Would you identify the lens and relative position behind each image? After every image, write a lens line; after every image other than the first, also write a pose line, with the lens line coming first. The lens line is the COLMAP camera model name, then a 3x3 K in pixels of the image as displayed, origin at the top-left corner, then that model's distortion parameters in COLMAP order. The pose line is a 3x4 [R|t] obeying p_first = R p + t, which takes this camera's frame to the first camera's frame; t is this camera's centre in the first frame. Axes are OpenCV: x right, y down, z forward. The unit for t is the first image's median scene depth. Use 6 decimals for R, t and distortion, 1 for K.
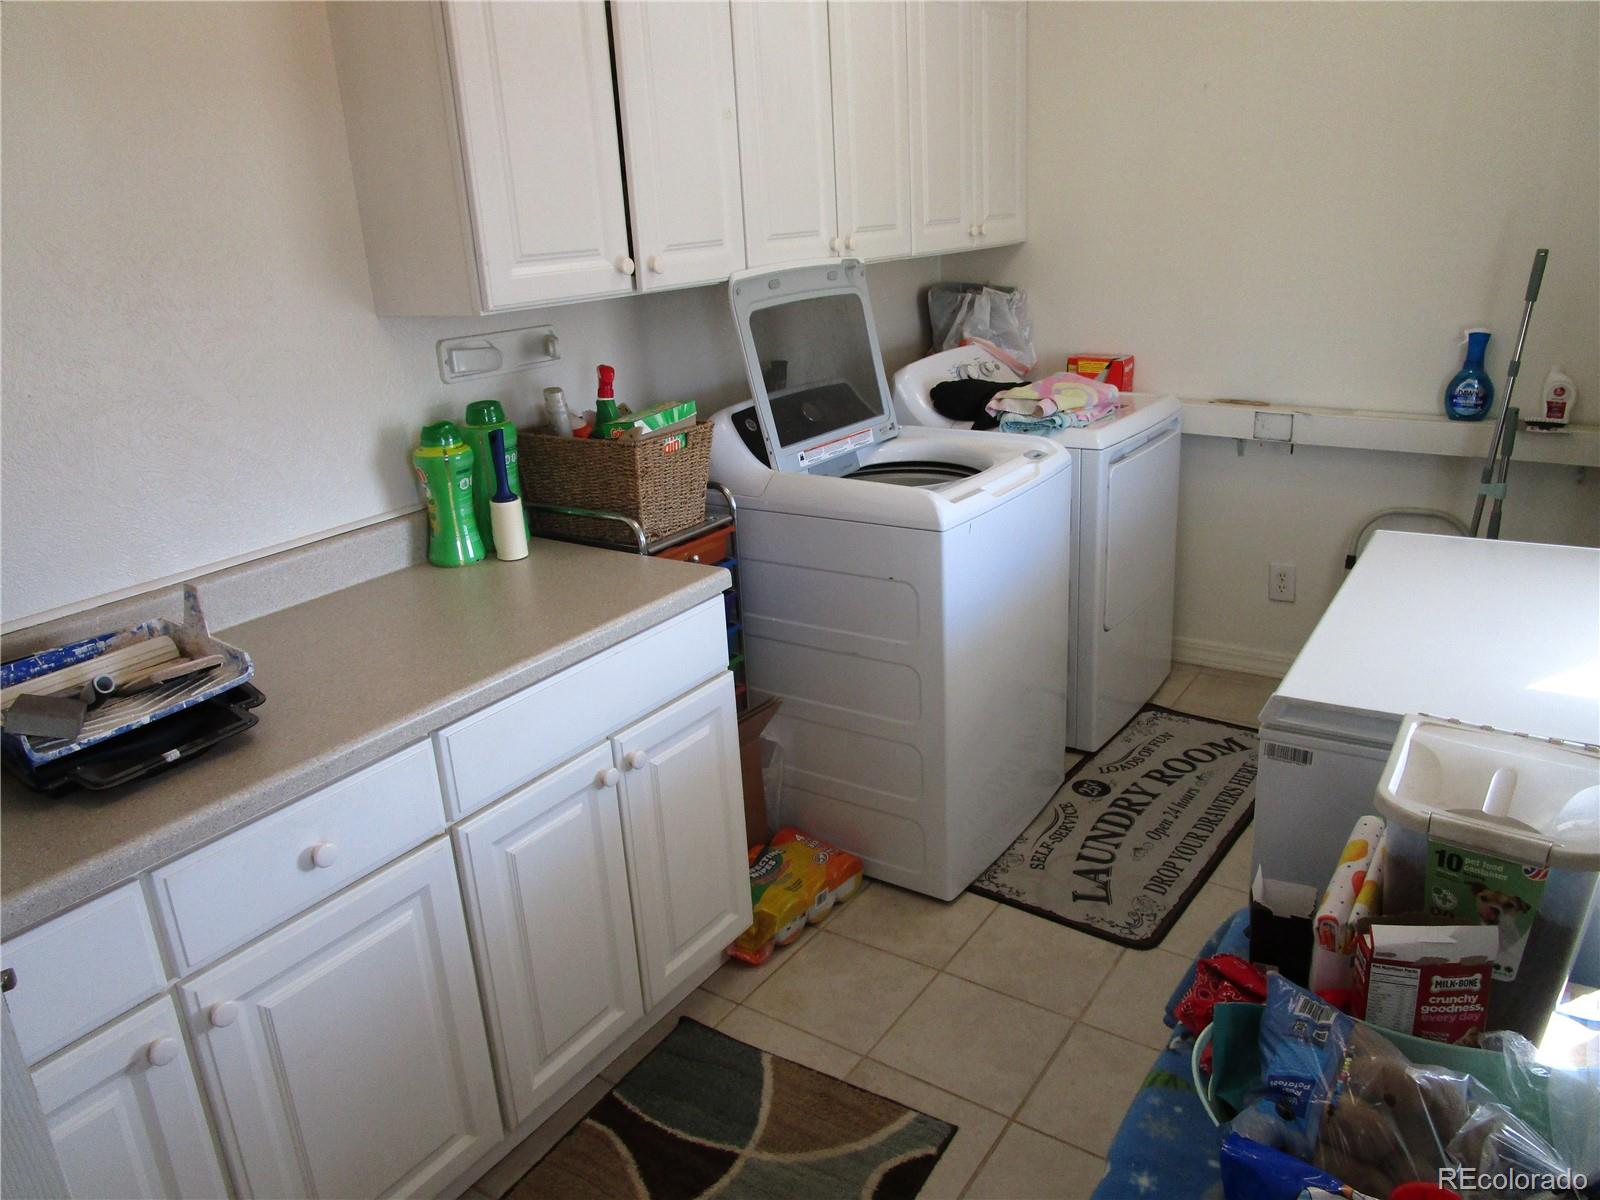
lens RADIAL K [[1144.3, 0, 798.1], [0, 1144.3, 597.9], [0, 0, 1]] dist [-0.026935, 0.008653]
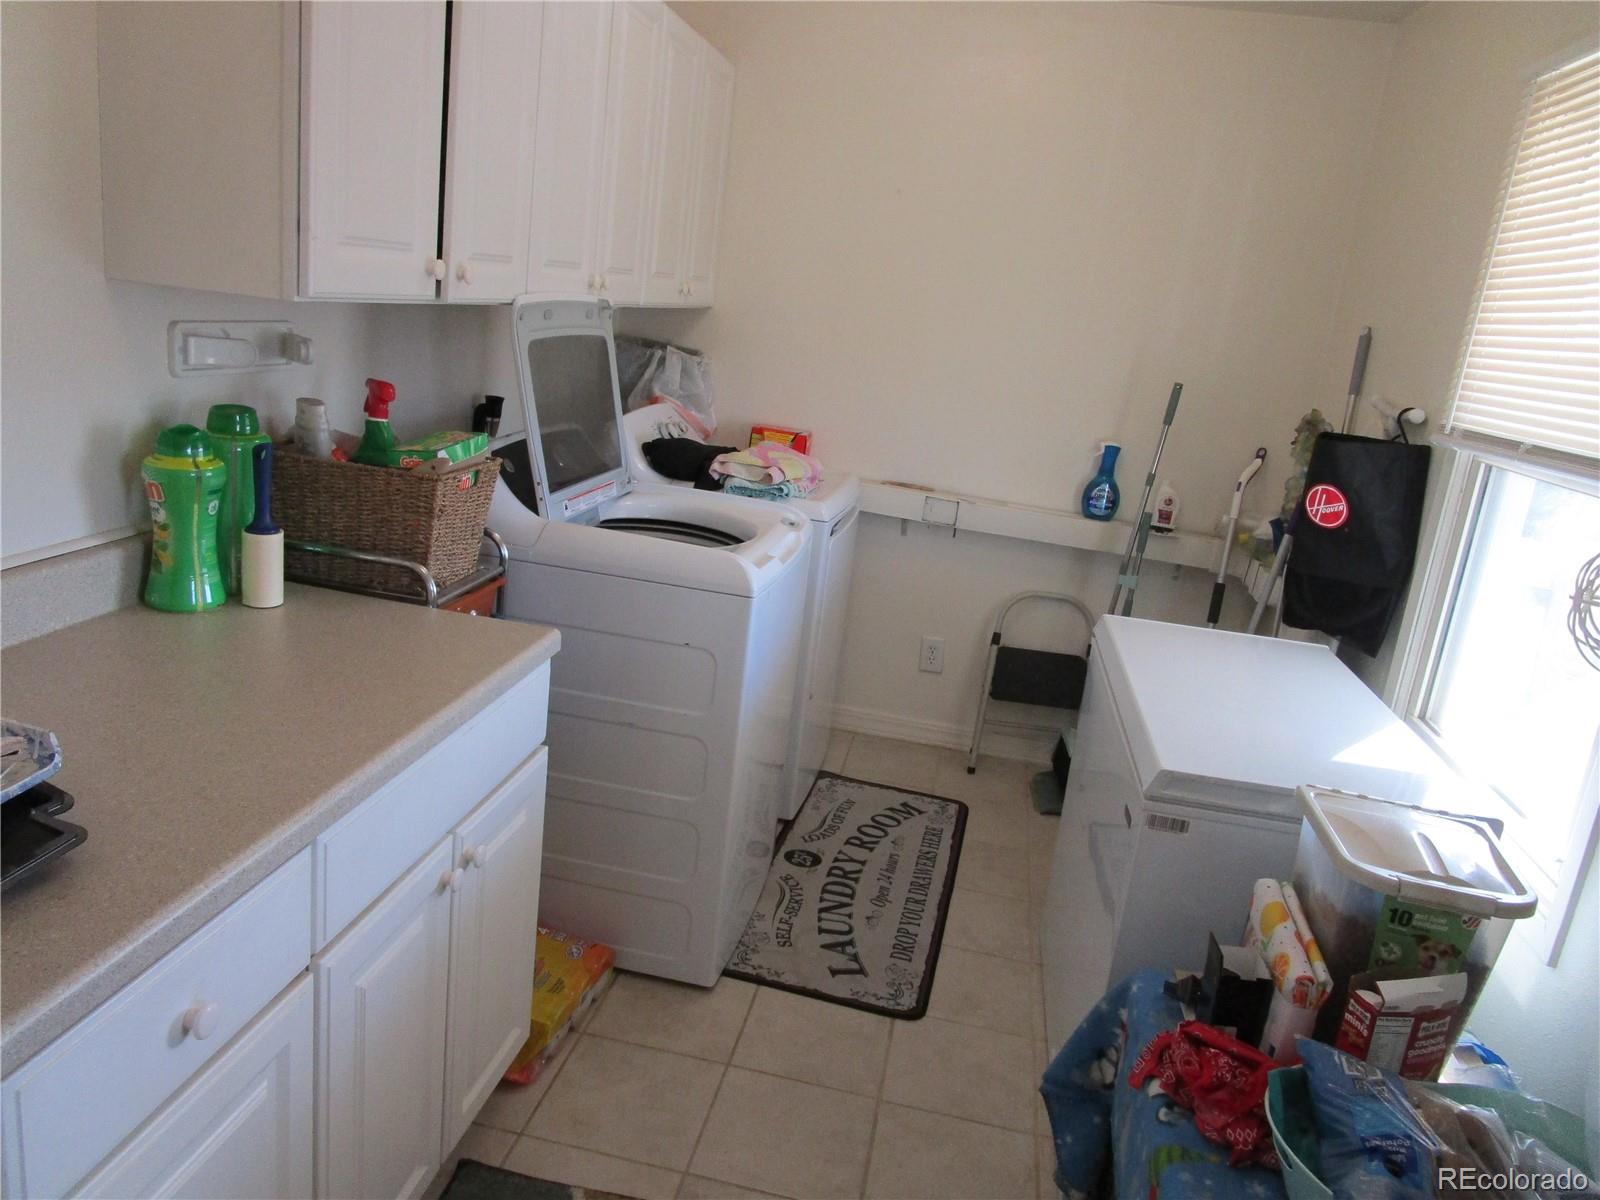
lens RADIAL K [[1148.8, 0, 795.9], [0, 1148.8, 591.4], [0, 0, 1]] dist [-0.034738, 0.005002]
pose [[0.898548, 0.050289, 0.435984, -0.234633], [-0.025587, 0.997726, -0.062352, -0.003705], [-0.438129, 0.044871, 0.897792, 0.111170]]
